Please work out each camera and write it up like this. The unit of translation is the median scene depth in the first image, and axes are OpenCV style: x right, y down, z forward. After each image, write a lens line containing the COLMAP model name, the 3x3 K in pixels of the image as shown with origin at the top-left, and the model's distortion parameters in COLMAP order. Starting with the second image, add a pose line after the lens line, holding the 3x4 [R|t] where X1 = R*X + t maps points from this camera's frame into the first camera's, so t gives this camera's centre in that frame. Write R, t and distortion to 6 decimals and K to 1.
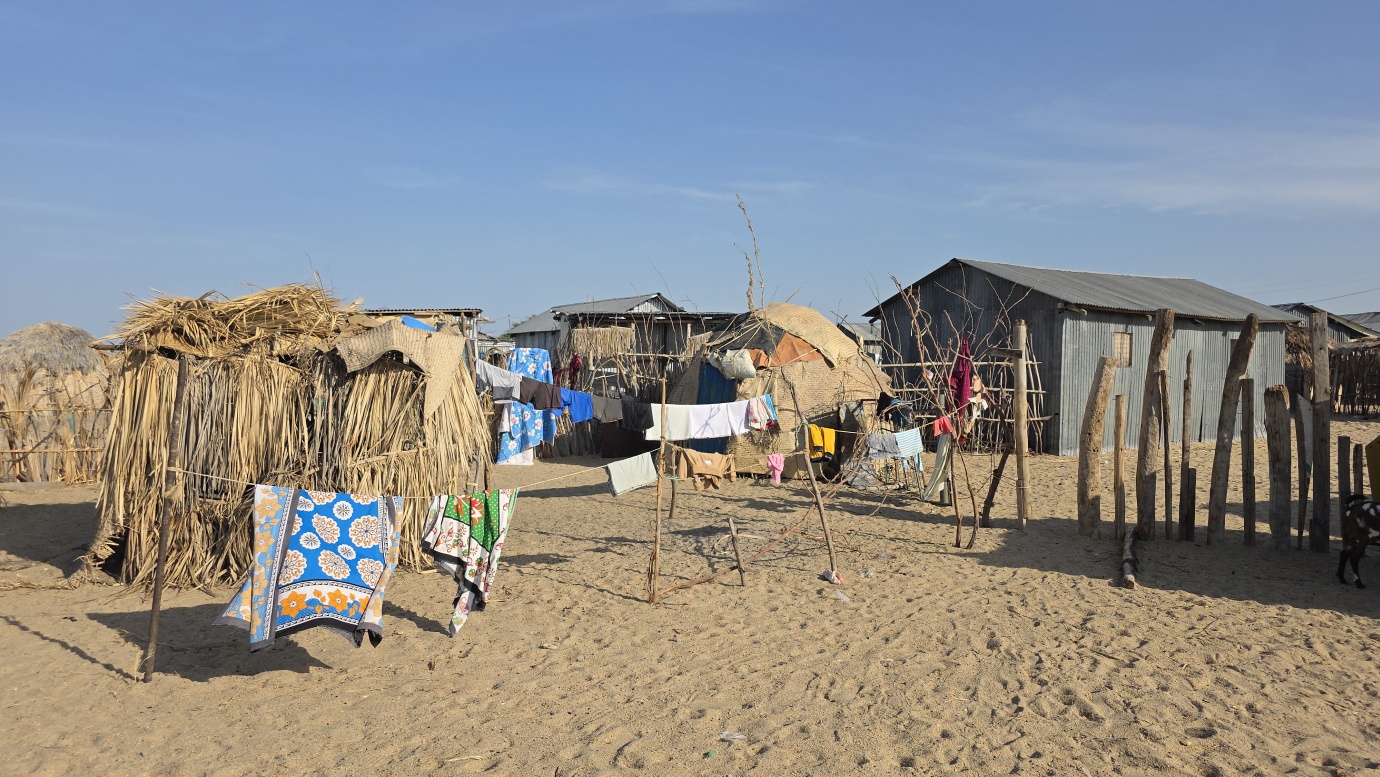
lens RADIAL K [[912.2, 0, 686.9], [0, 912.2, 381.1], [0, 0, 1]] dist [0.044700, -0.045554]
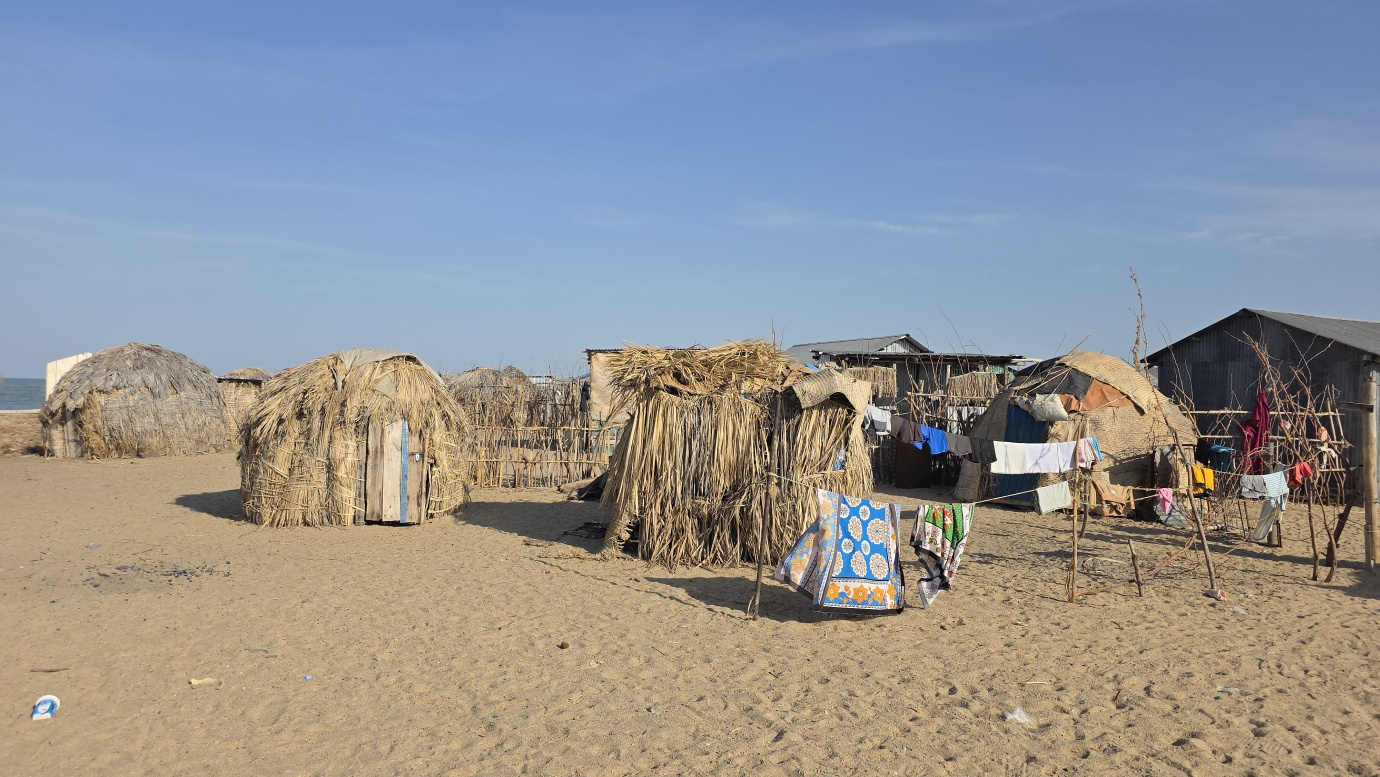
lens RADIAL K [[912.2, 0, 678.0], [0, 912.2, 386.1], [0, 0, 1]] dist [0.044700, -0.045554]
pose [[0.979047, 0.025347, -0.202051, -0.215632], [-0.031533, 0.999125, -0.027459, 0.000041], [0.201178, 0.033255, 0.978990, -0.232720]]
